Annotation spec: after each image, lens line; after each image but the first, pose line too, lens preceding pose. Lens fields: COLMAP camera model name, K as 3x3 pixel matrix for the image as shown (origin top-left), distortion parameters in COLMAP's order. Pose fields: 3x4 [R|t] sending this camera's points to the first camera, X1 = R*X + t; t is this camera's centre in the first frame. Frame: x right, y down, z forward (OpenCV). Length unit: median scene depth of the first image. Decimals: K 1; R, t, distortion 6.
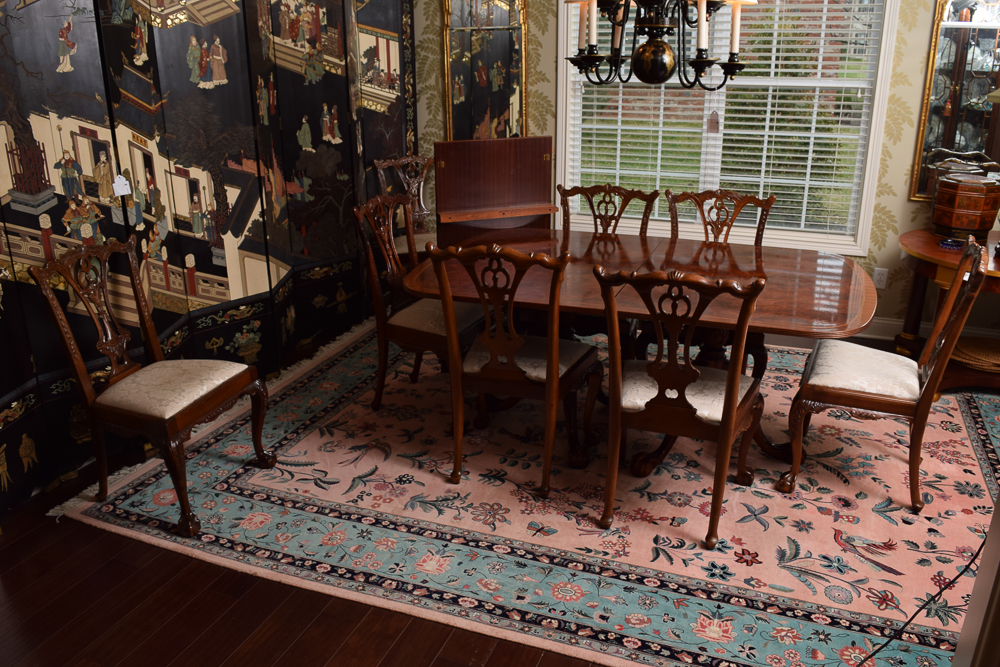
lens RADIAL K [[783.7, 0, 501.7], [0, 783.7, 327.7], [0, 0, 1]] dist [-0.094924, 0.020423]
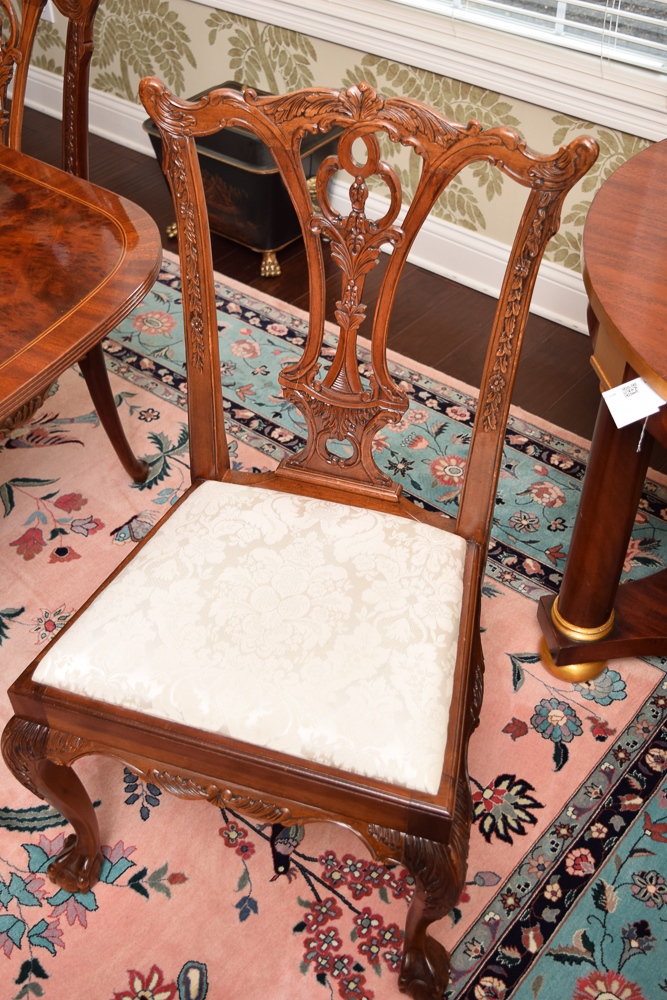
lens RADIAL K [[1085.8, 0, 328.7], [0, 1085.8, 501.7], [0, 0, 1]] dist [-0.062769, 0.000000]
pose [[0.948765, 0.213441, -0.232998, 0.686802], [-0.096116, 0.897376, 0.430671, -0.209673], [0.301010, -0.386211, 0.871914, 0.710599]]
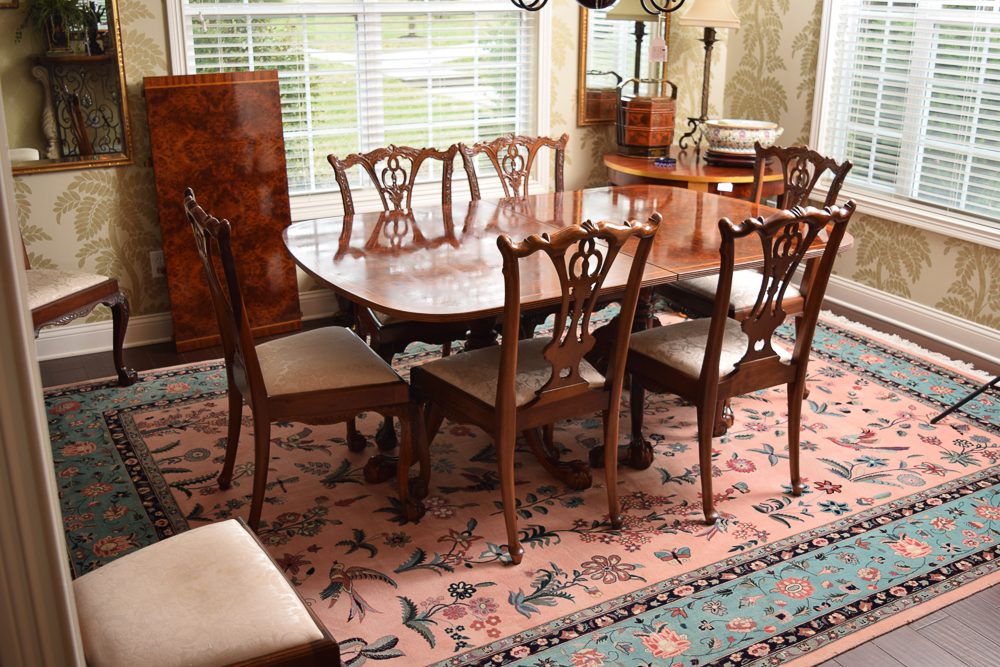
lens RADIAL K [[1000.9, 0, 503.7], [0, 1000.9, 323.4], [0, 0, 1]] dist [-0.072892, 0.000000]
pose [[0.638280, -0.239951, 0.731452, -0.694893], [0.247421, 0.963709, 0.100237, -0.110965], [-0.728959, 0.116998, 0.674485, 0.363647]]
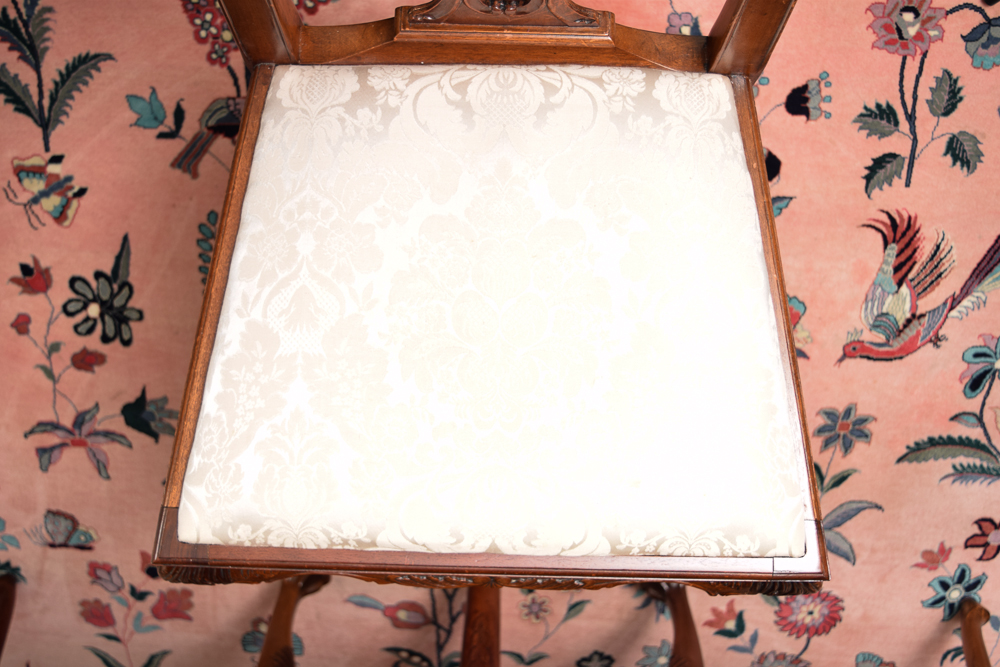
lens RADIAL K [[1085.8, 0, 495.7], [0, 1085.8, 338.4], [0, 0, 1]] dist [-0.062769, 0.000000]
pose [[-0.326656, -0.850153, -0.412959, 0.647528], [0.333915, -0.512558, 0.791066, -0.187622], [-0.884193, 0.120513, 0.451309, 0.821704]]
